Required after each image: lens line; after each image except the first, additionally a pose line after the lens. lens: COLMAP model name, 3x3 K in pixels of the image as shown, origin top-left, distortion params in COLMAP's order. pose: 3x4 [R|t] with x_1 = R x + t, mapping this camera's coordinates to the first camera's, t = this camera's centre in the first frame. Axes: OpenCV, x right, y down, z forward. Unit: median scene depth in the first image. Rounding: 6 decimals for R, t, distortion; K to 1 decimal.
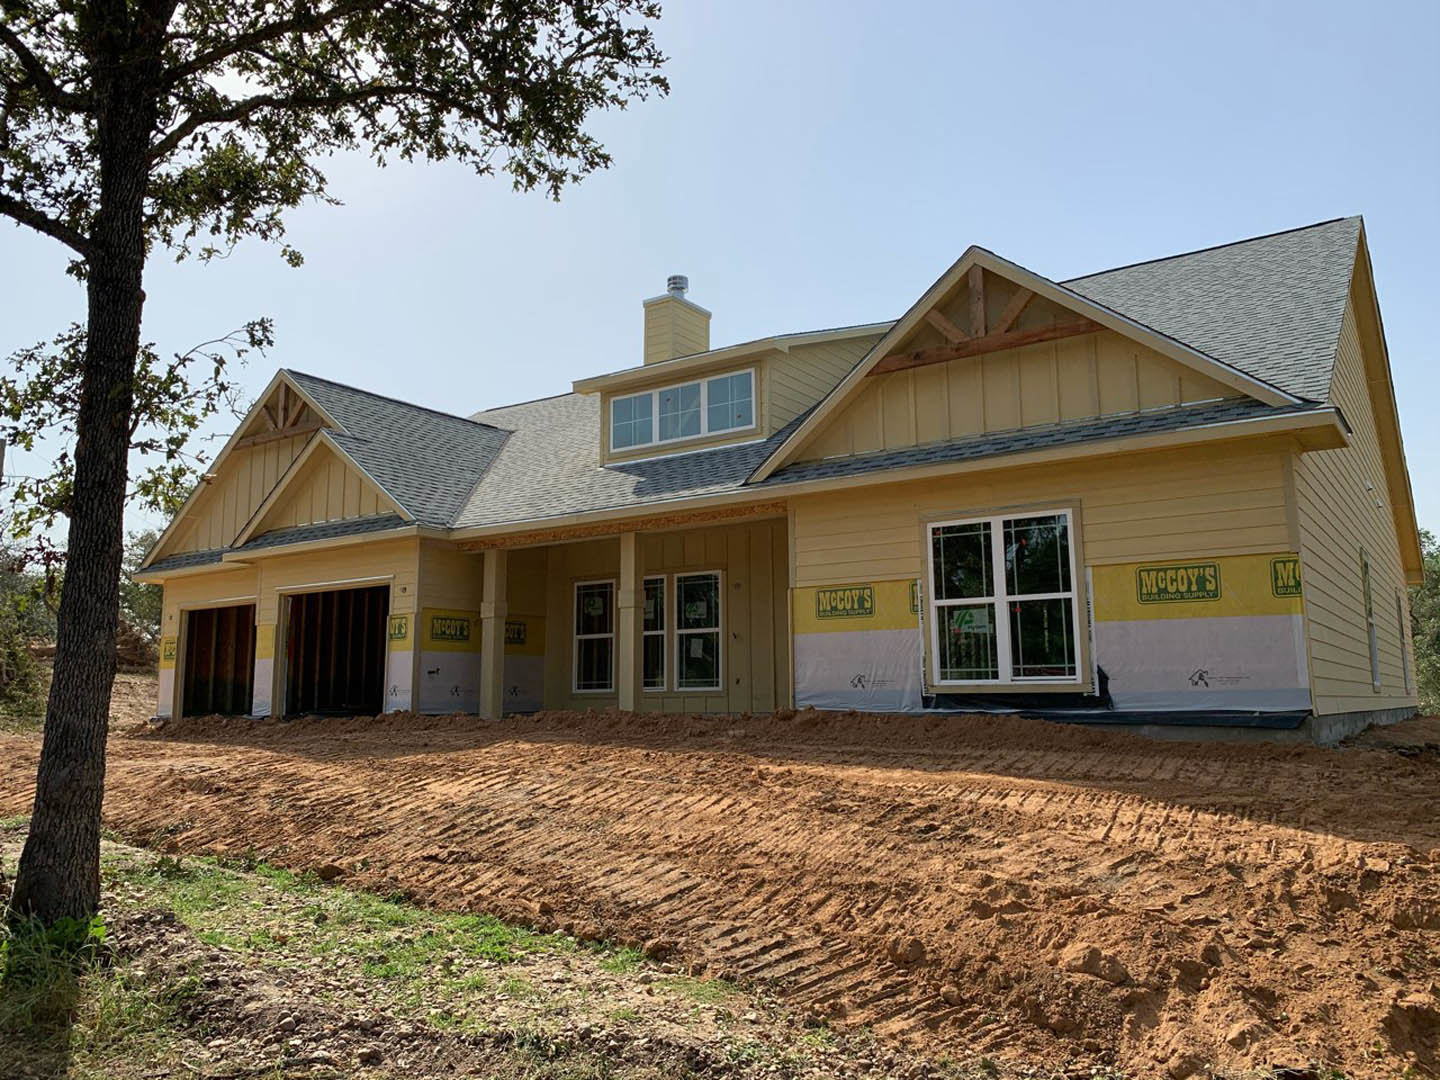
lens RADIAL K [[1114.8, 0, 721.7], [0, 1114.8, 530.4], [0, 0, 1]] dist [0.061004, -0.080717]
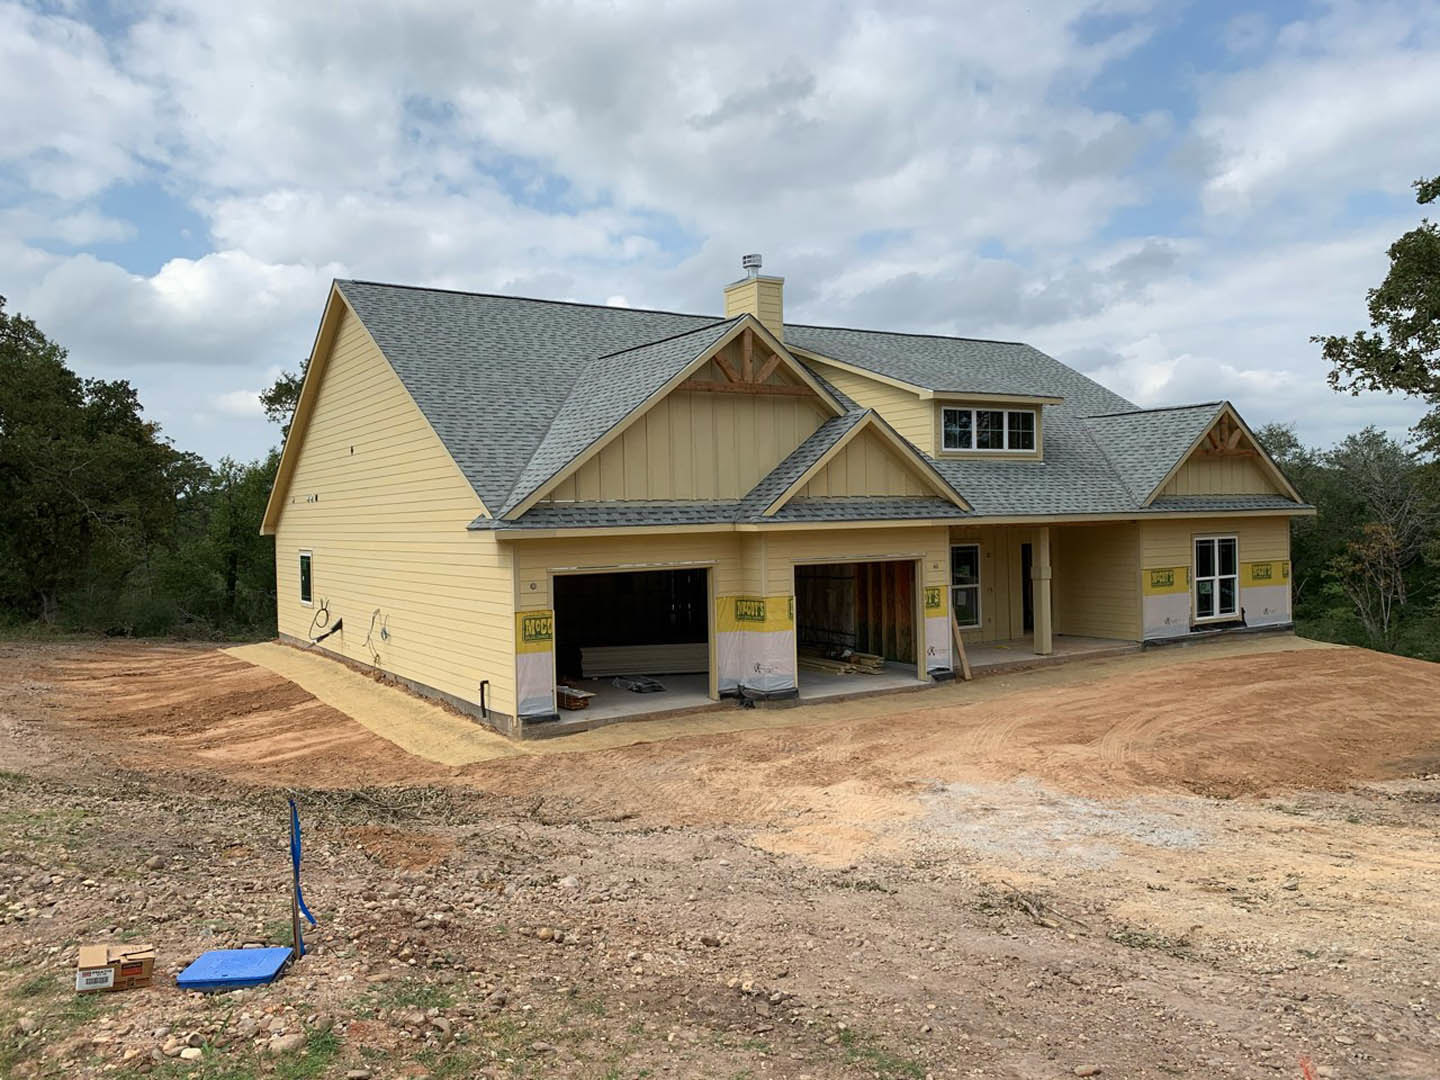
lens RADIAL K [[1114.8, 0, 723.2], [0, 1114.8, 541.5], [0, 0, 1]] dist [0.061004, -0.080717]
pose [[0.386021, -0.015664, 0.922357, -1.851272], [-0.124470, 0.989828, 0.068902, -0.031231], [-0.914054, -0.141404, 0.380145, 0.972976]]
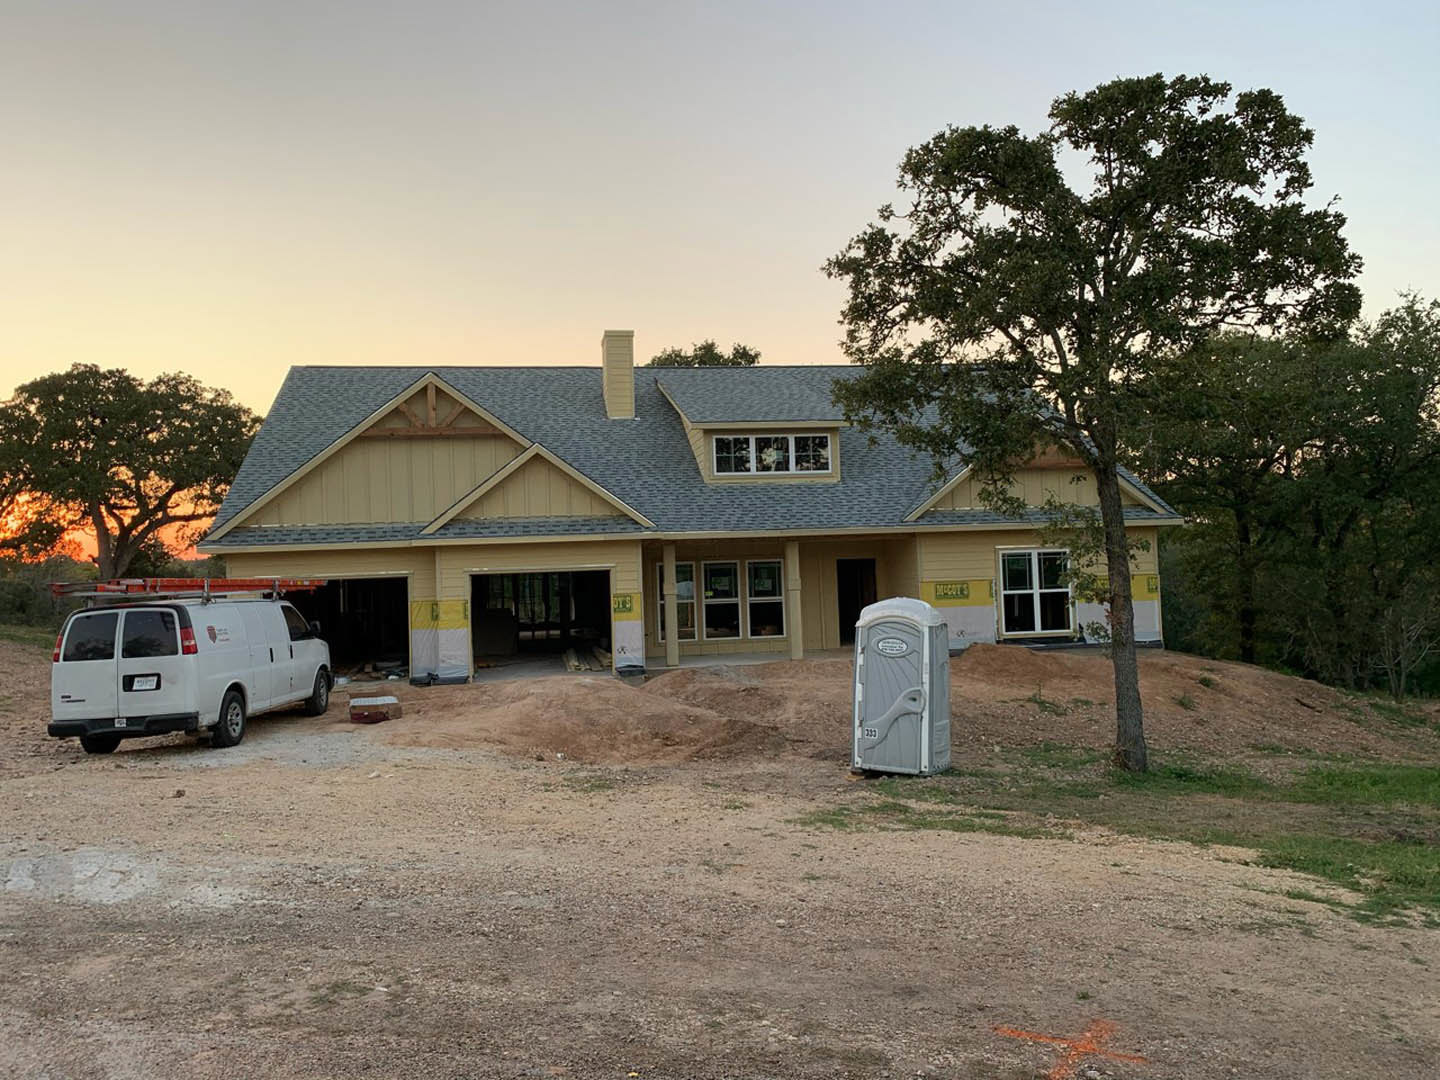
lens RADIAL K [[1114.8, 0, 713.5], [0, 1114.8, 539.1], [0, 0, 1]] dist [0.061004, -0.080717]
pose [[0.714327, 0.008525, 0.699760, -1.459325], [-0.081178, 0.994185, 0.070755, -0.118246], [-0.695088, -0.107347, 0.710866, -0.019233]]
